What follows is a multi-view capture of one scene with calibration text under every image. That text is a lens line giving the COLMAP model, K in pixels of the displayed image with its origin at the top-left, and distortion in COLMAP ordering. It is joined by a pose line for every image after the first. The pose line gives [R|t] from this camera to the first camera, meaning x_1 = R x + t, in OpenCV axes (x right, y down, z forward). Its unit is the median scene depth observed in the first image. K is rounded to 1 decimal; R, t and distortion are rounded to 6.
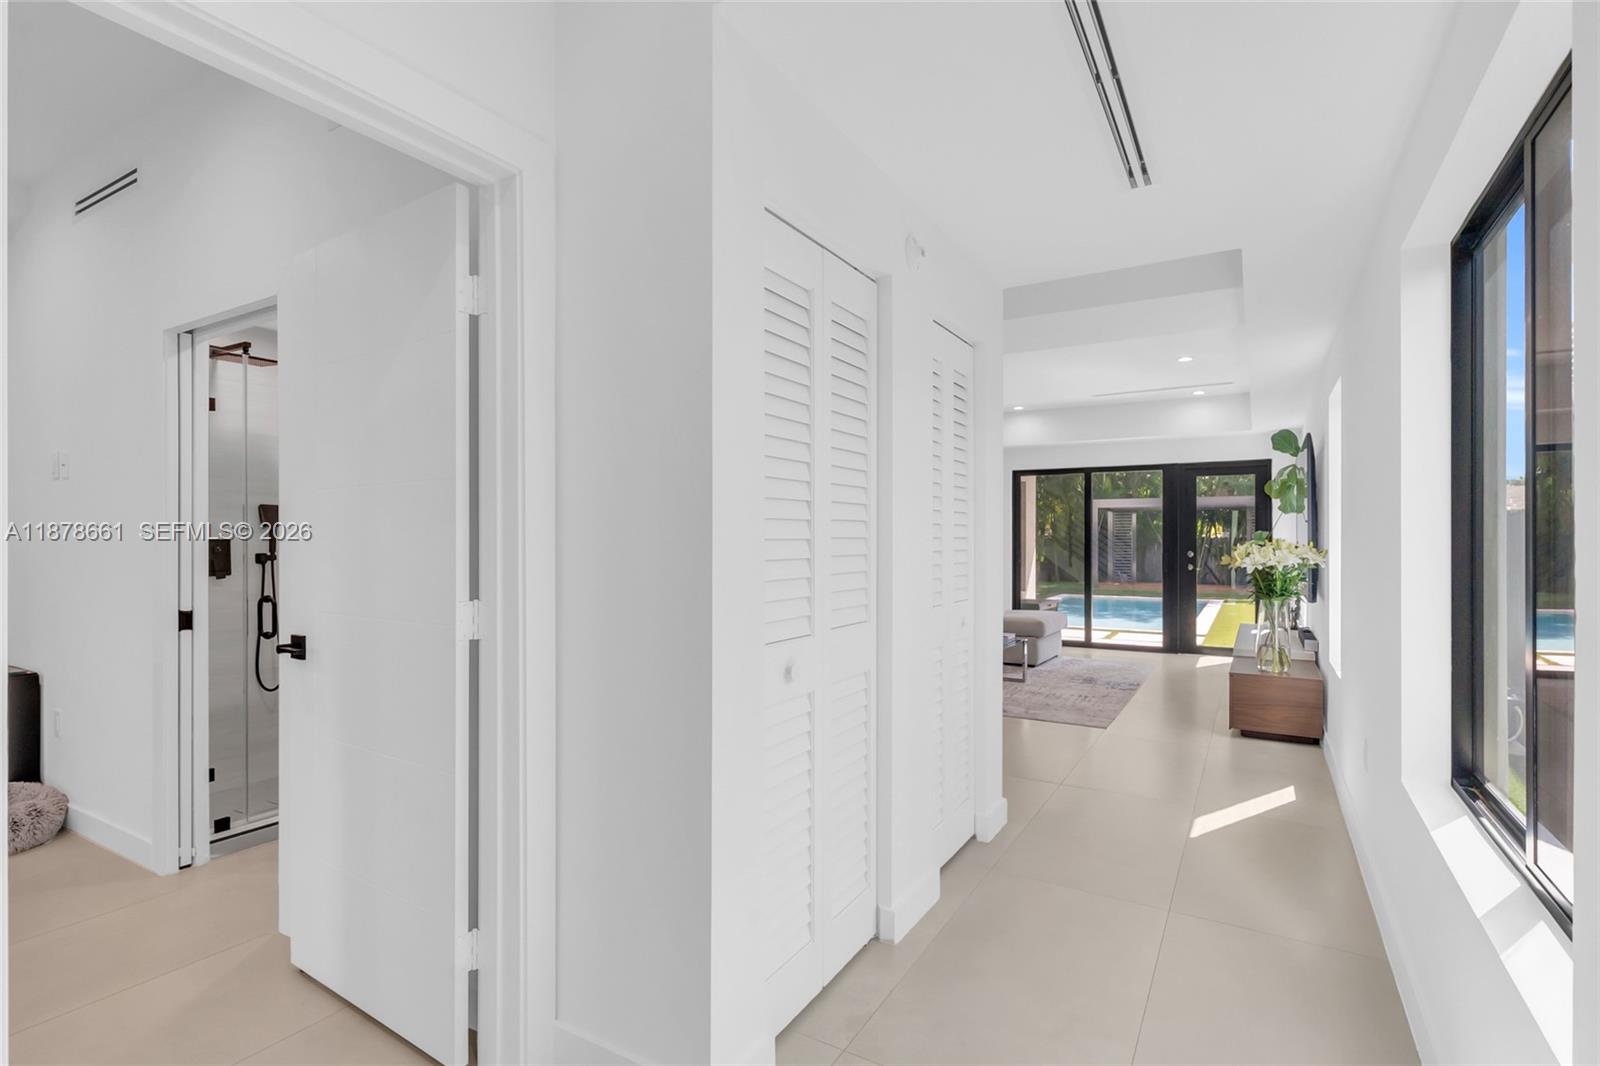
lens RADIAL K [[778.3, 0, 796.2], [0, 778.3, 547.9], [0, 0, 1]] dist [-0.000128, -0.000419]
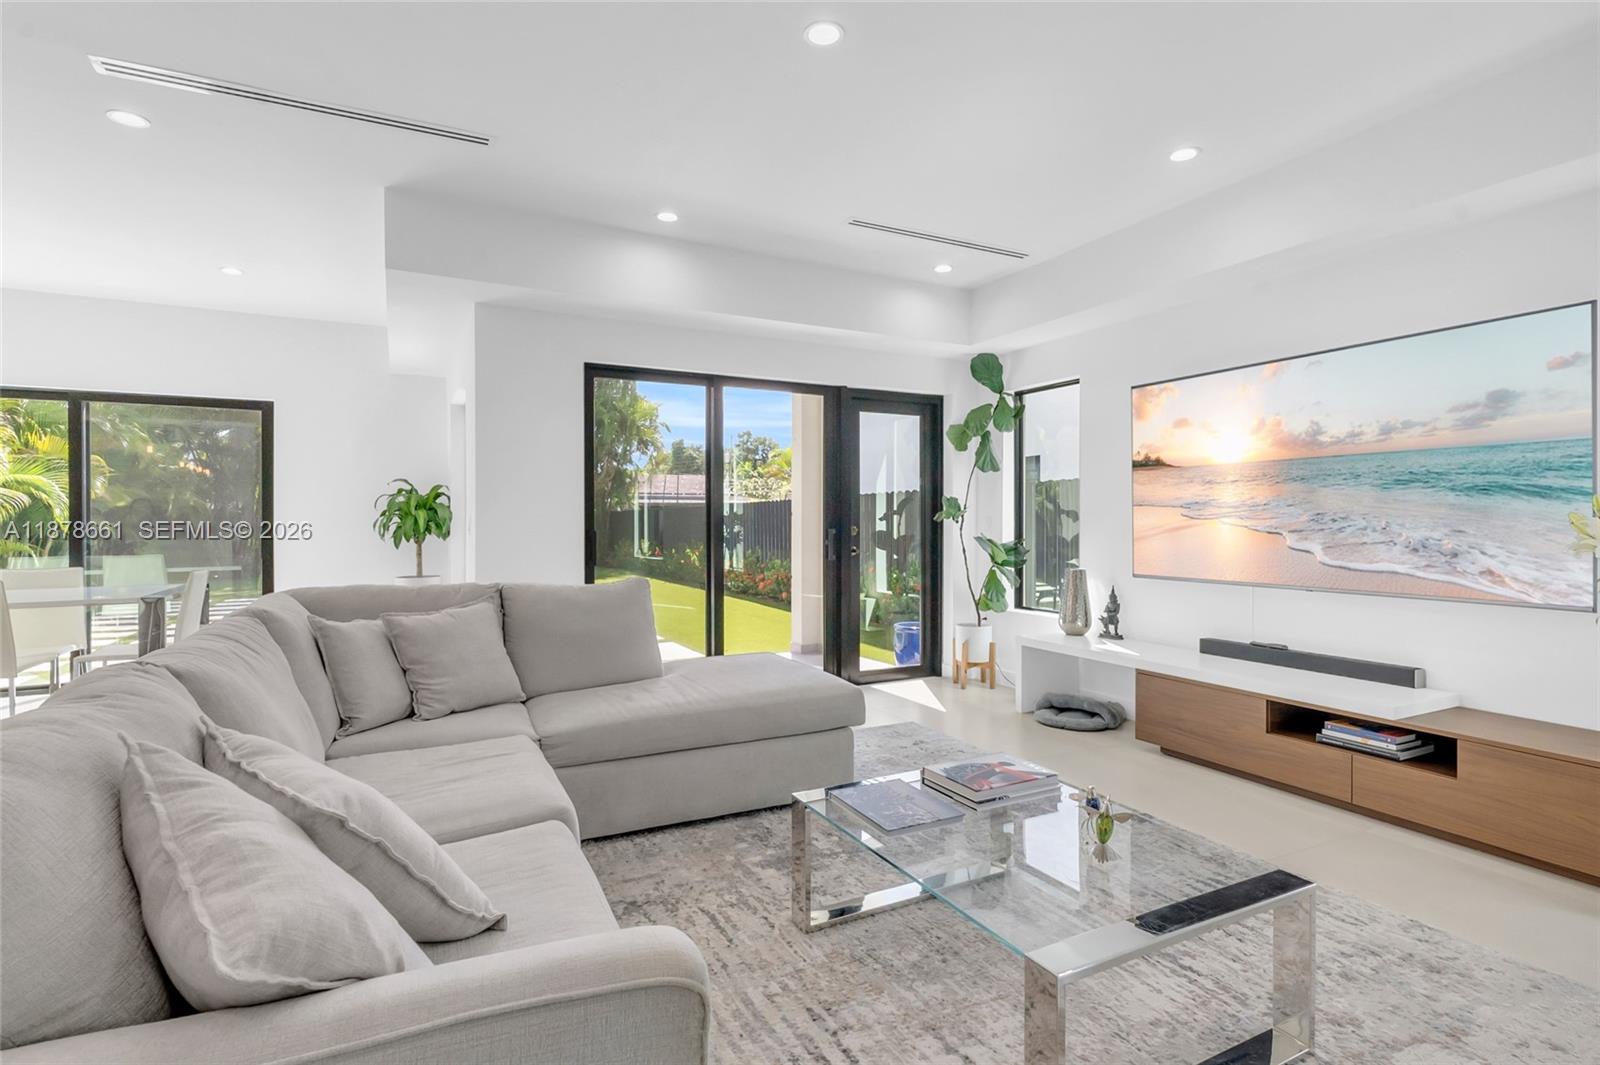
lens RADIAL K [[767.7, 0, 800.0], [0, 767.7, 532.5], [0, 0, 1]] dist [0.000438, 0.000061]
pose [[0.535832, -0.016580, 0.844162, -0.056958], [0.012350, 0.999854, 0.011799, 0.001355], [-0.844235, 0.004103, 0.535958, 0.722437]]
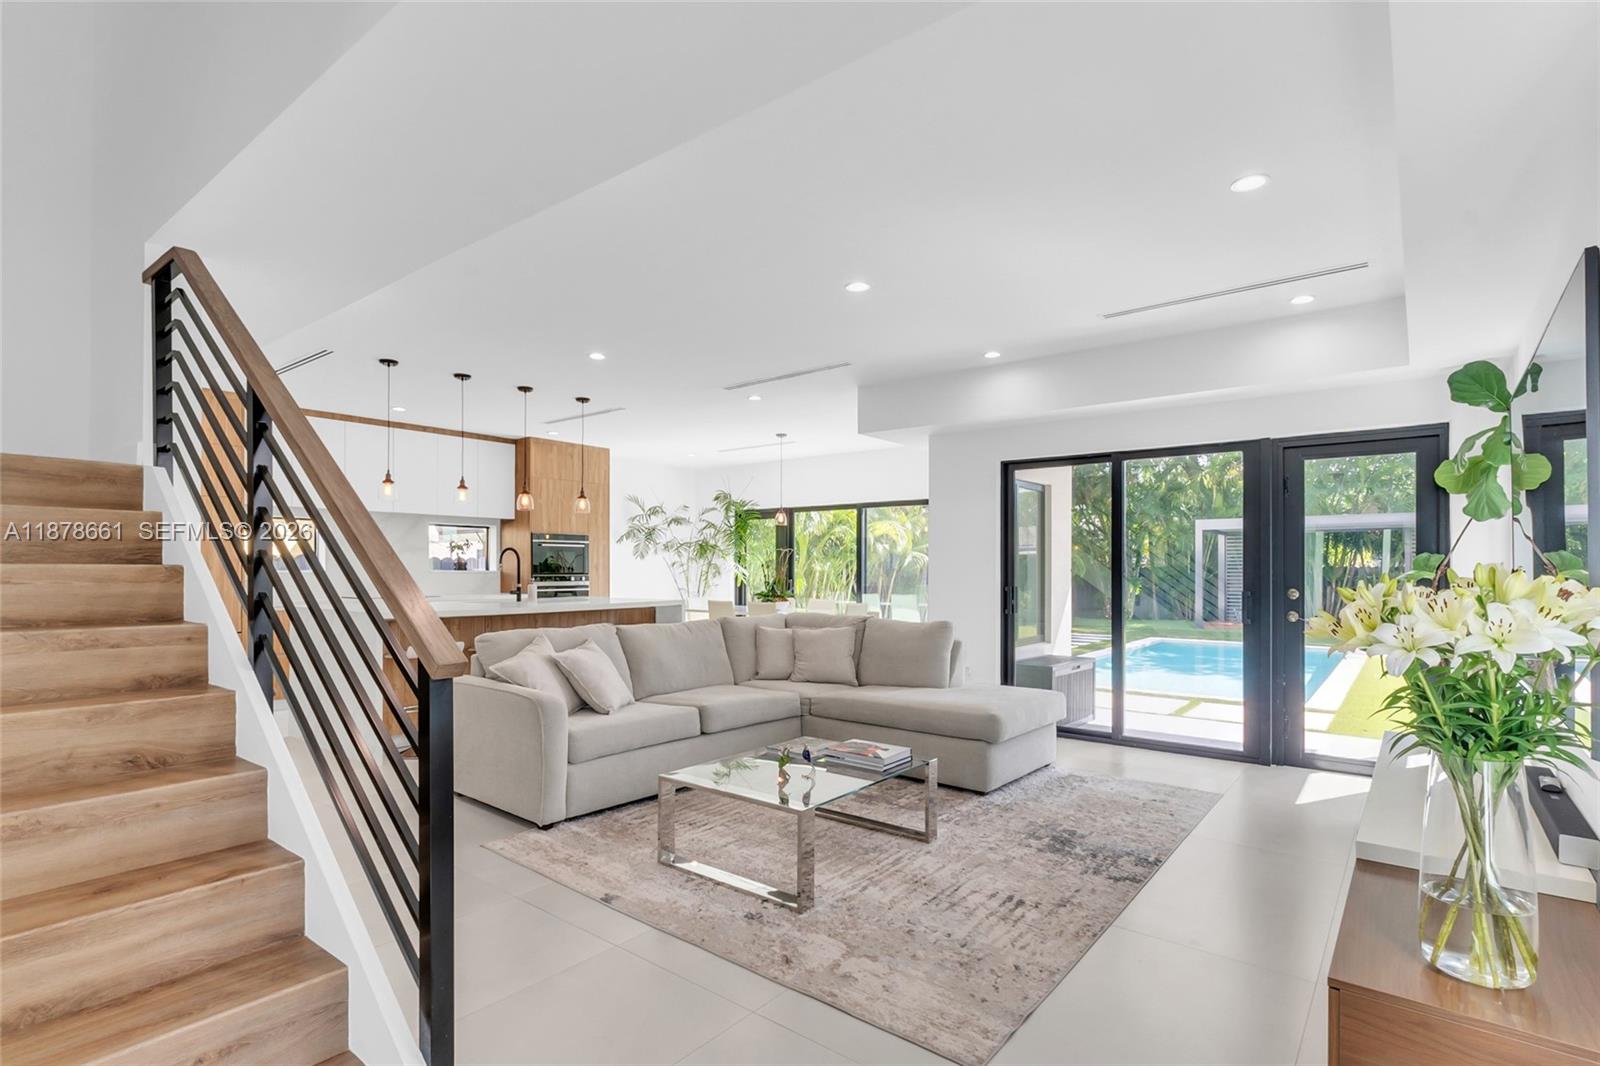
lens RADIAL K [[784.2, 0, 796.8], [0, 784.2, 574.3], [0, 0, 1]] dist [0.001110, -0.000246]
pose [[0.990795, 0.002081, -0.135357, 0.225773], [-0.002601, 0.999990, -0.003660, -0.003850], [0.135348, 0.003979, 0.990790, 0.382051]]
